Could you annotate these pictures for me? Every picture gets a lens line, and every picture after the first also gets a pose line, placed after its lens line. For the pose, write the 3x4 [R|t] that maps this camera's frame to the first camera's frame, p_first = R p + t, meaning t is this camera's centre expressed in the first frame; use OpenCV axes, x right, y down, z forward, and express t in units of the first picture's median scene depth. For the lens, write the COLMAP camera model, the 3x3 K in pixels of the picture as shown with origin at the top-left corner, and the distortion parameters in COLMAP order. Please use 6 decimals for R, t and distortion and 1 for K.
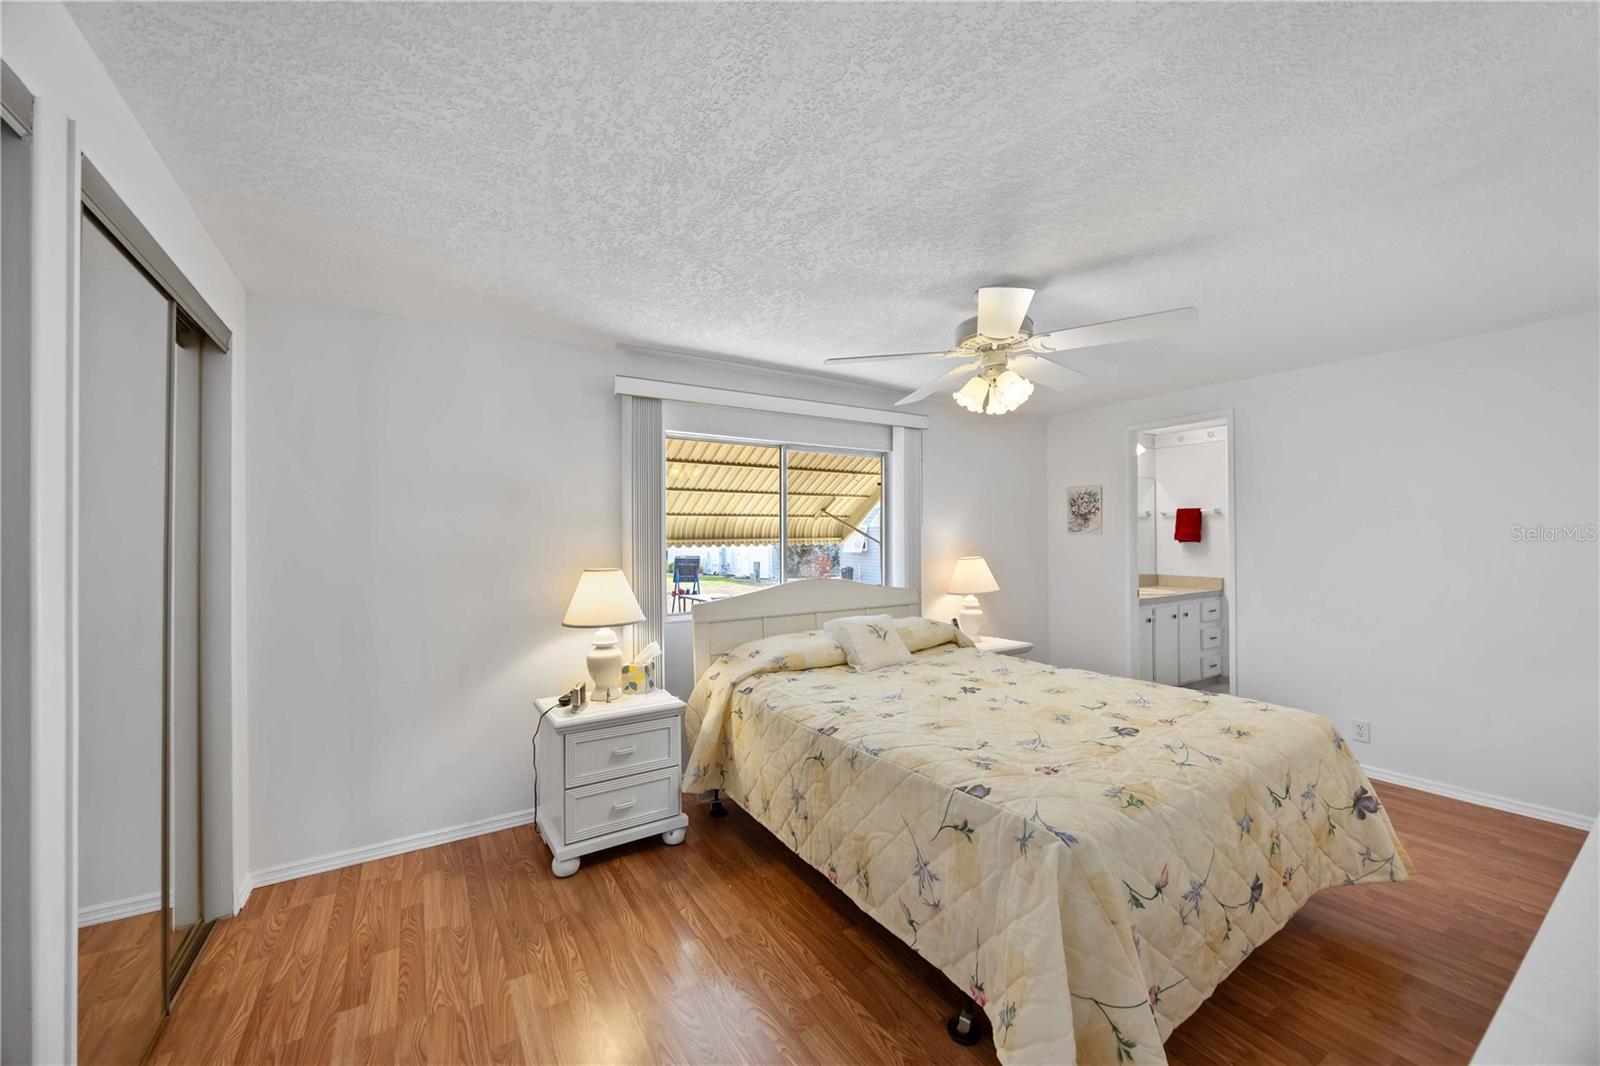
lens RADIAL K [[603.7, 0, 801.1], [0, 603.7, 539.1], [0, 0, 1]] dist [0.000382, 0.000062]
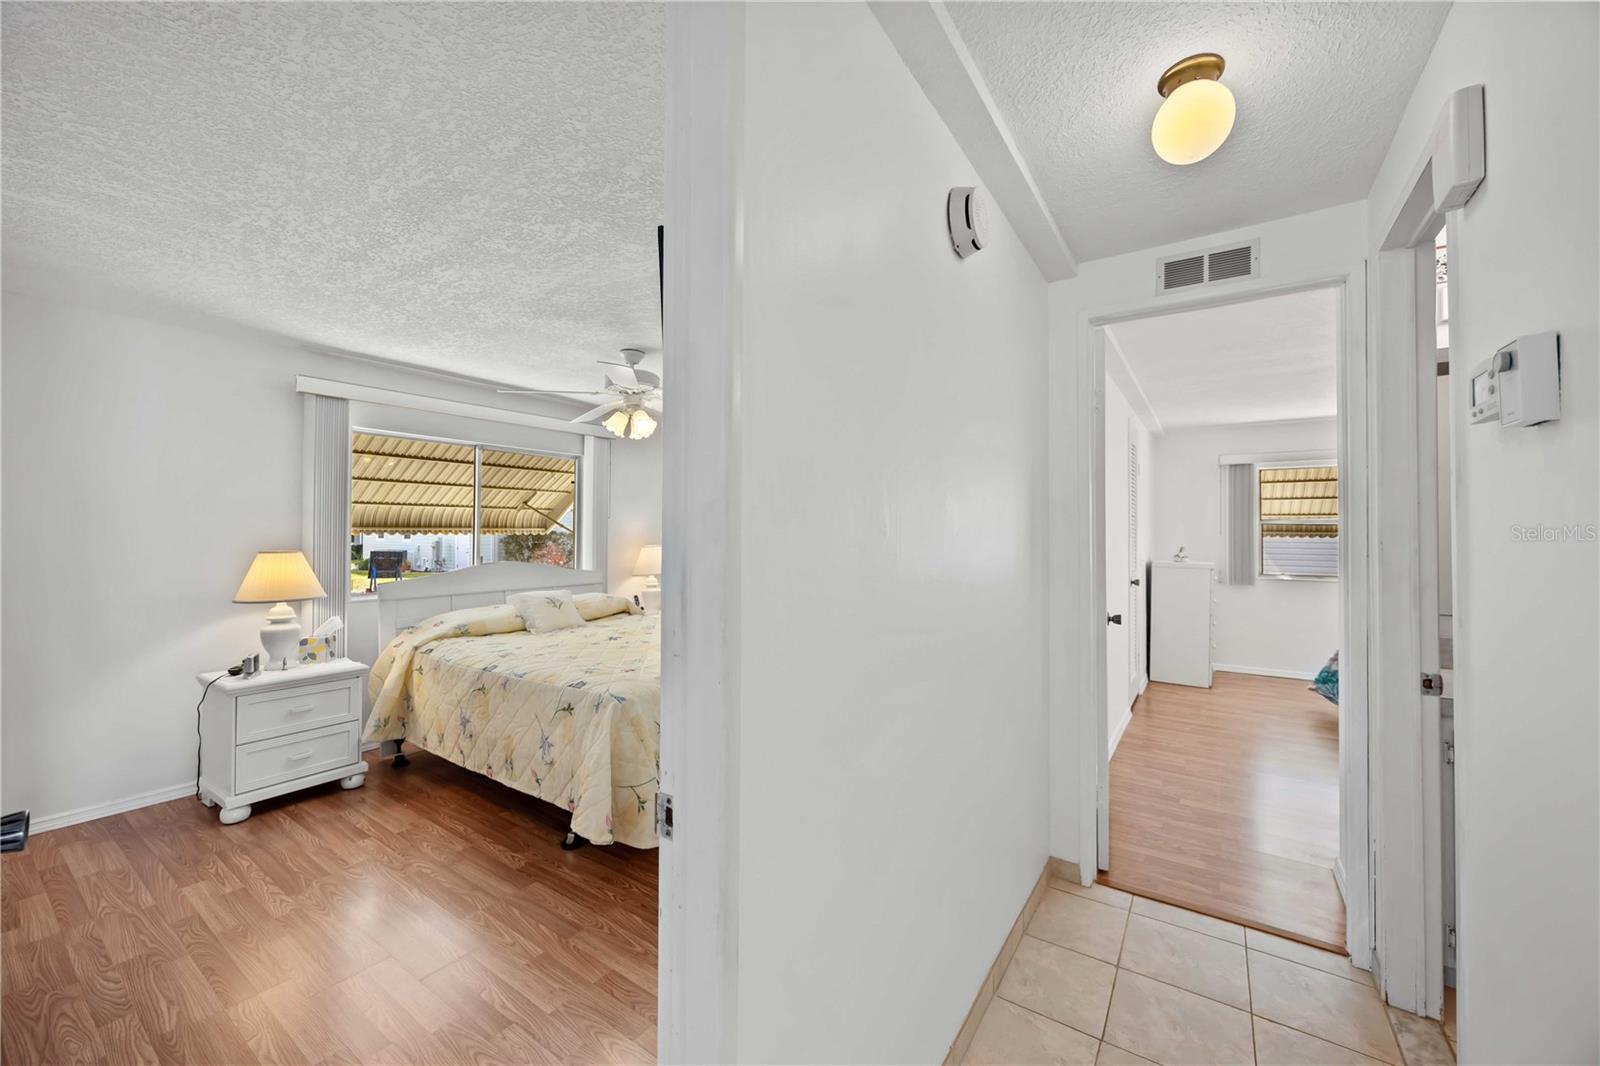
lens RADIAL K [[610.6, 0, 795.9], [0, 610.6, 529.9], [0, 0, 1]] dist [-0.000579, 0.000054]
pose [[0.921636, 0.014524, 0.387784, 0.110443], [-0.011688, 0.999885, -0.009671, 0.011461], [-0.387880, 0.004381, 0.921700, -0.406635]]
